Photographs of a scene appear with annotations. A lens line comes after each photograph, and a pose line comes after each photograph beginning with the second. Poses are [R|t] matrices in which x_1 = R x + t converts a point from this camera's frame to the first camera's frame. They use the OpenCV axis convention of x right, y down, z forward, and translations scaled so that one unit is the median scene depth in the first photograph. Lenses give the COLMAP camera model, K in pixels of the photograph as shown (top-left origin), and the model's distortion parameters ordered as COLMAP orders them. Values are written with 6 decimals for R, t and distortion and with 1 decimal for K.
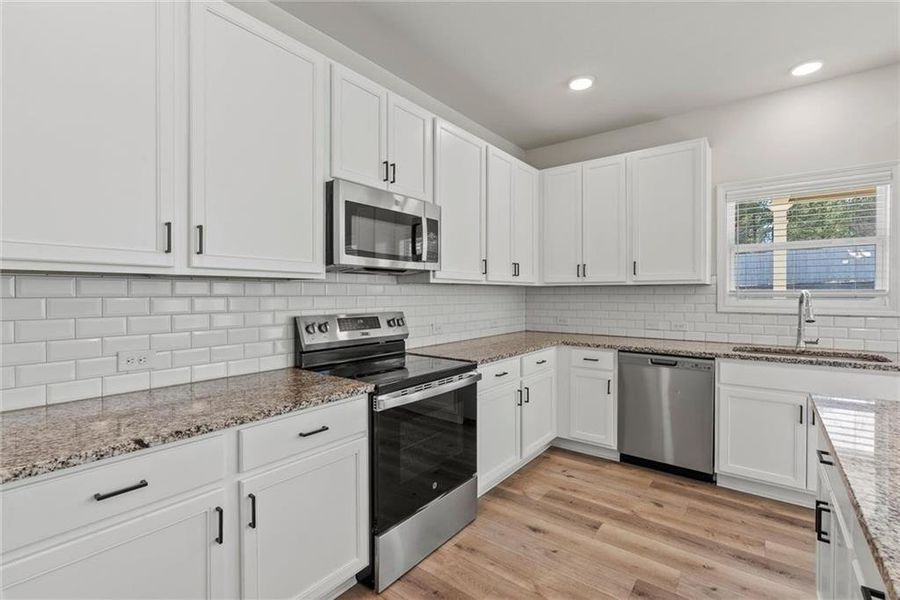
lens RADIAL K [[406.6, 0, 456.2], [0, 406.6, 296.8], [0, 0, 1]] dist [-0.000971, 0.000757]
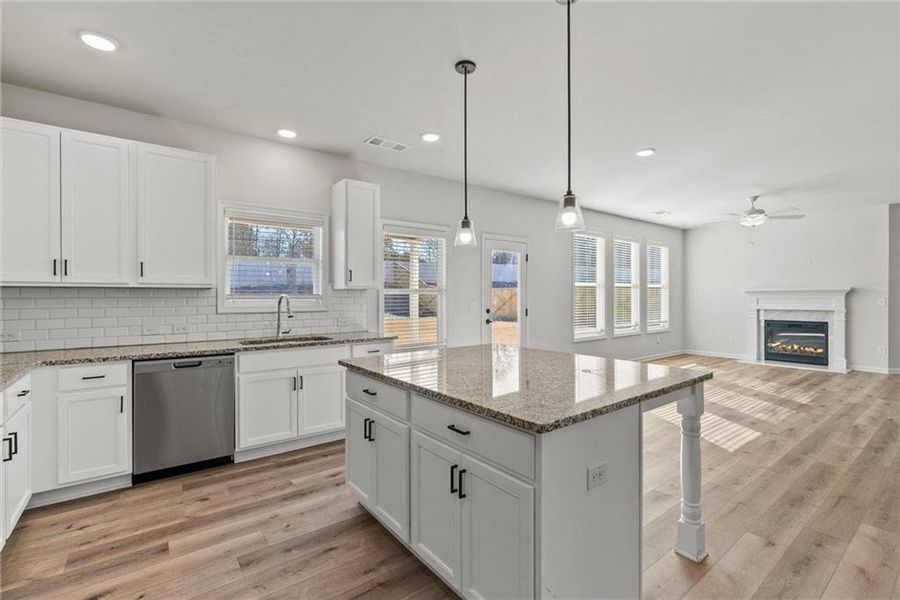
lens RADIAL K [[406.6, 0, 449.9], [0, 406.6, 298.4], [0, 0, 1]] dist [-0.000971, 0.000757]
pose [[0.268106, -0.005960, 0.963371, -0.313842], [0.008418, 0.999957, 0.003844, -0.002770], [-0.963353, 0.007079, 0.268144, 0.102752]]
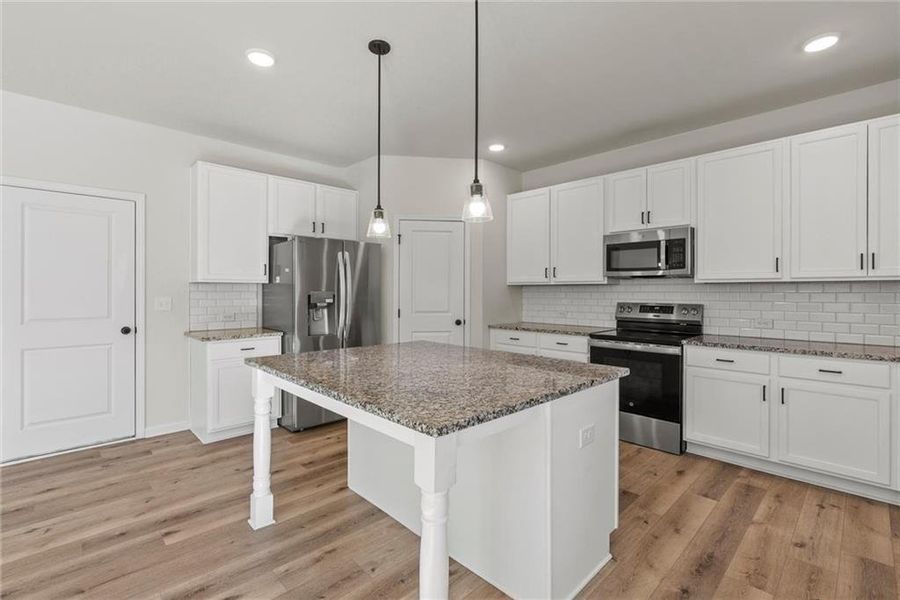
lens RADIAL K [[406.6, 0, 453.7], [0, 406.6, 295.7], [0, 0, 1]] dist [-0.000971, 0.000757]
pose [[-0.139552, 0.012135, -0.990140, 1.323152], [-0.008374, 0.999875, 0.013435, -0.003467], [0.990179, 0.010167, -0.139433, 0.383690]]
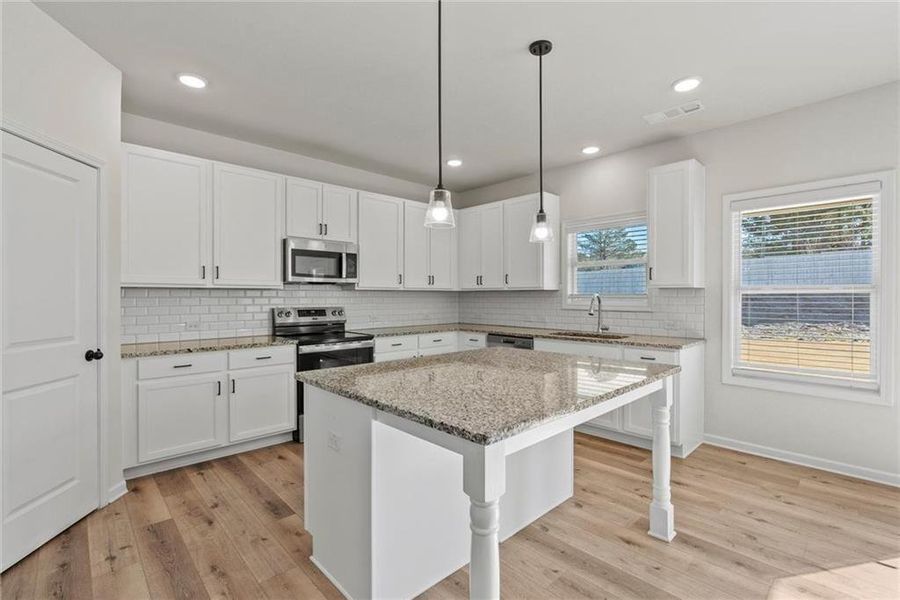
lens RADIAL K [[406.6, 0, 452.5], [0, 406.6, 299.7], [0, 0, 1]] dist [-0.000971, 0.000757]
pose [[0.987801, 0.002335, -0.155705, 0.576648], [-0.002234, 0.999997, 0.000824, 0.004465], [0.155707, -0.000466, 0.987803, -0.588235]]
